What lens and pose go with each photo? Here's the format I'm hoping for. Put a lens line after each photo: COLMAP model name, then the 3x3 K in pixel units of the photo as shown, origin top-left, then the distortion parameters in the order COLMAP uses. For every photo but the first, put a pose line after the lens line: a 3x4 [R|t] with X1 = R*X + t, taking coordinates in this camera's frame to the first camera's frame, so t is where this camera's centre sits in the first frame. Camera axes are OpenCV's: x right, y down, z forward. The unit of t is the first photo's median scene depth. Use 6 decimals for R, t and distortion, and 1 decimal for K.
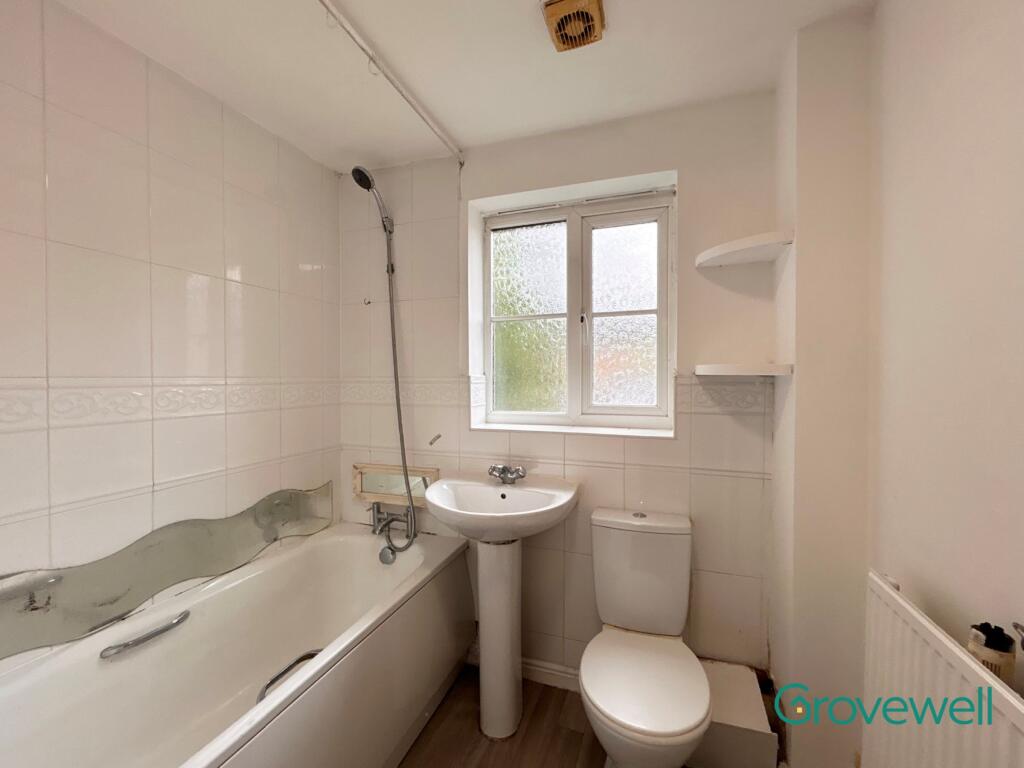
lens RADIAL K [[419.6, 0, 512.0], [0, 419.6, 384.0], [0, 0, 1]] dist [0.003110, 0.000360]
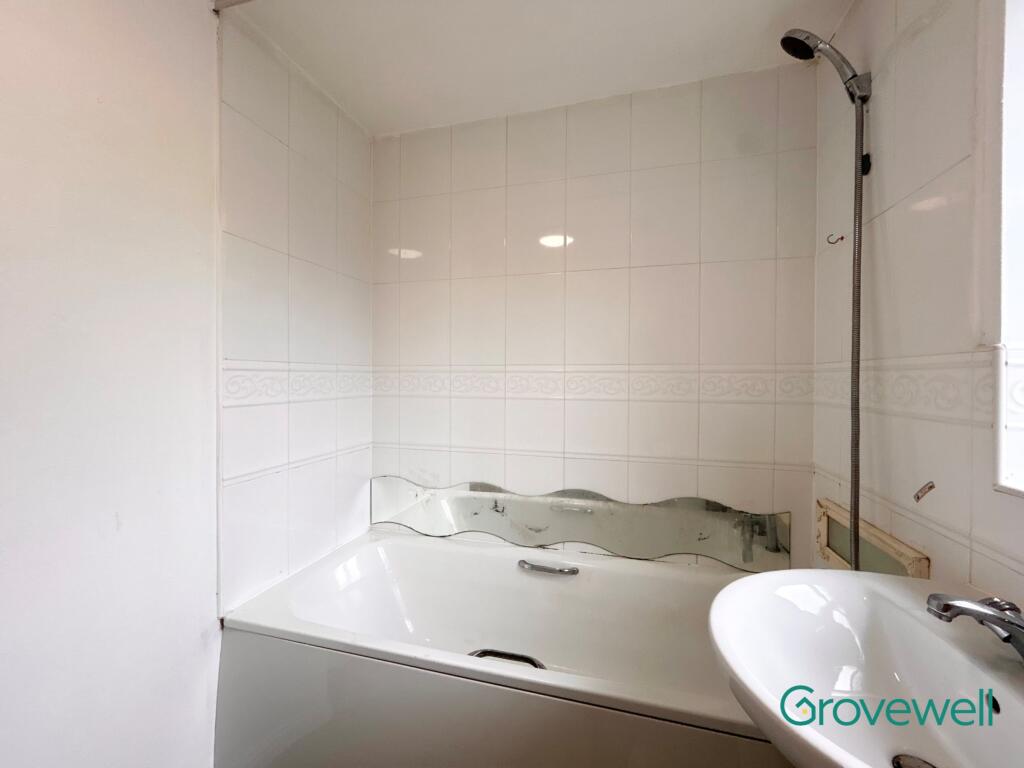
lens RADIAL K [[405.2, 0, 515.9], [0, 405.2, 375.4], [0, 0, 1]] dist [-0.000459, 0.000043]
pose [[0.088732, 0.025613, -0.995726, 0.256472], [-0.011364, 0.999630, 0.024701, -0.010527], [0.995991, 0.009124, 0.088990, 0.628054]]
